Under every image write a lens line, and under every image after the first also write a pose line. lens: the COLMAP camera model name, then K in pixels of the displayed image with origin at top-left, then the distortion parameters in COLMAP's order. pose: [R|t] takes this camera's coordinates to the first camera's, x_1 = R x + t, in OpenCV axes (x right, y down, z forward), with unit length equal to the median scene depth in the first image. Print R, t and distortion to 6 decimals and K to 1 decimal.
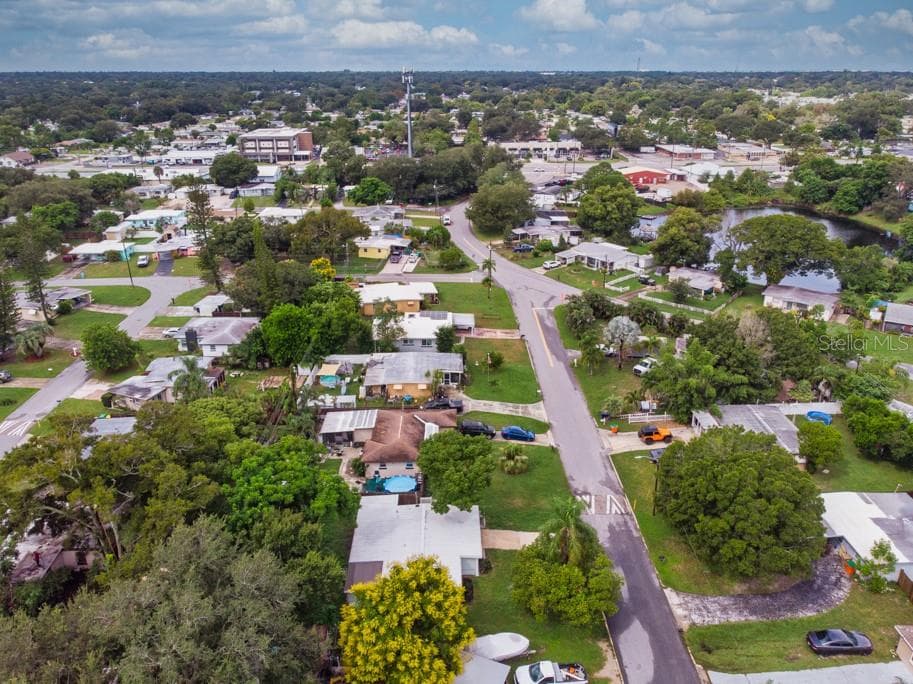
lens RADIAL K [[660.9, 0, 444.5], [0, 660.9, 342.6], [0, 0, 1]] dist [0.002438, 0.000378]
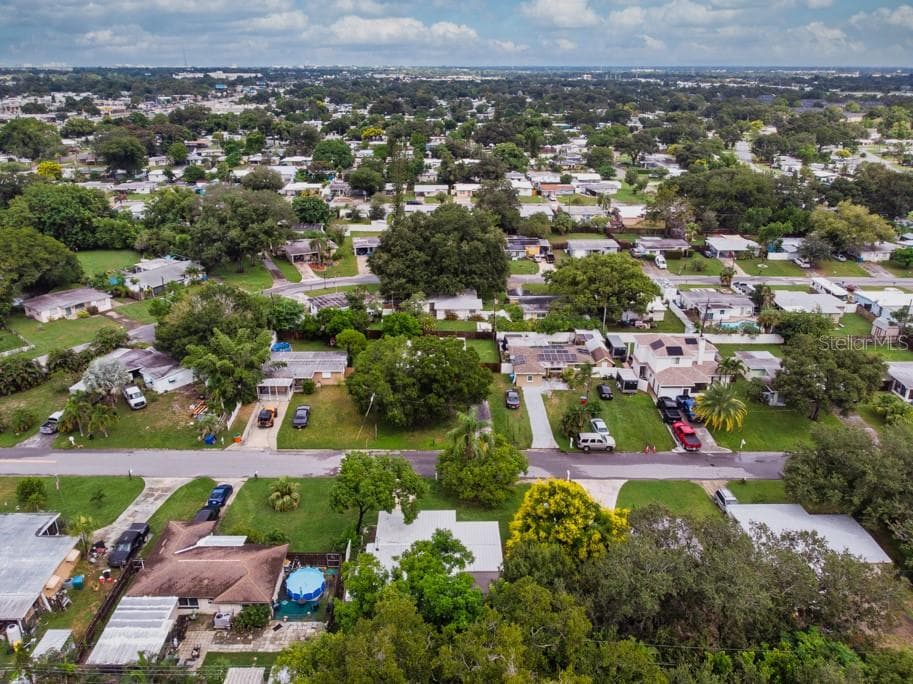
lens RADIAL K [[708.0, 0, 459.6], [0, 708.0, 311.1], [0, 0, 1]] dist [-0.007161, -0.002711]
pose [[-0.026392, -0.329890, 0.943650, -0.729569], [0.377676, 0.870725, 0.314959, -0.255819], [-0.925562, 0.364707, 0.101612, 0.559997]]
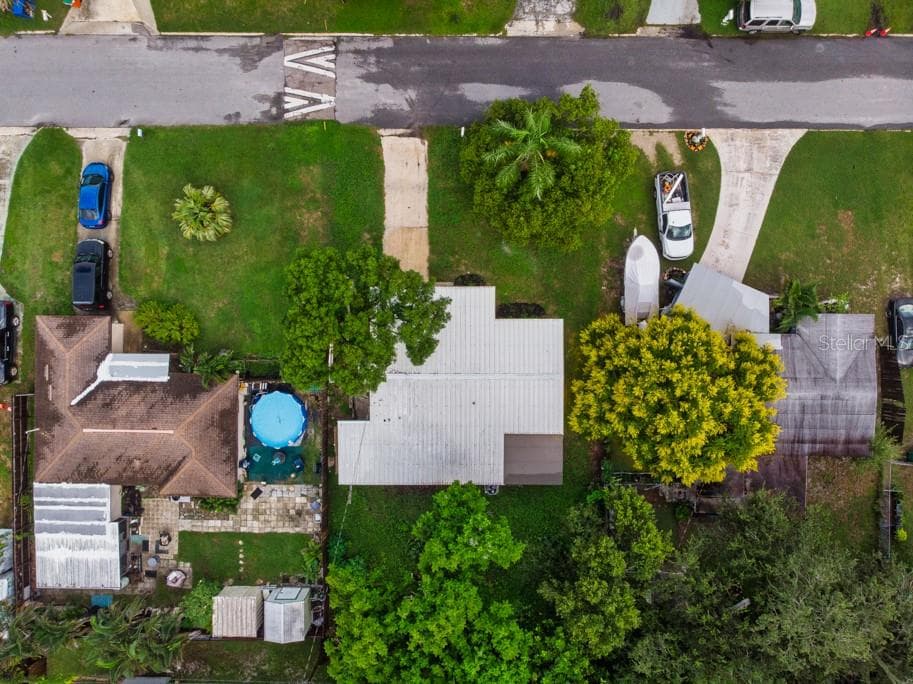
lens RADIAL K [[660.9, 0, 444.5], [0, 660.9, 342.6], [0, 0, 1]] dist [0.002438, 0.000378]
pose [[0.001620, -0.999964, -0.008378, 0.004220], [0.396188, -0.007050, 0.918142, -0.233714], [-0.918168, -0.004807, 0.396162, 0.583839]]
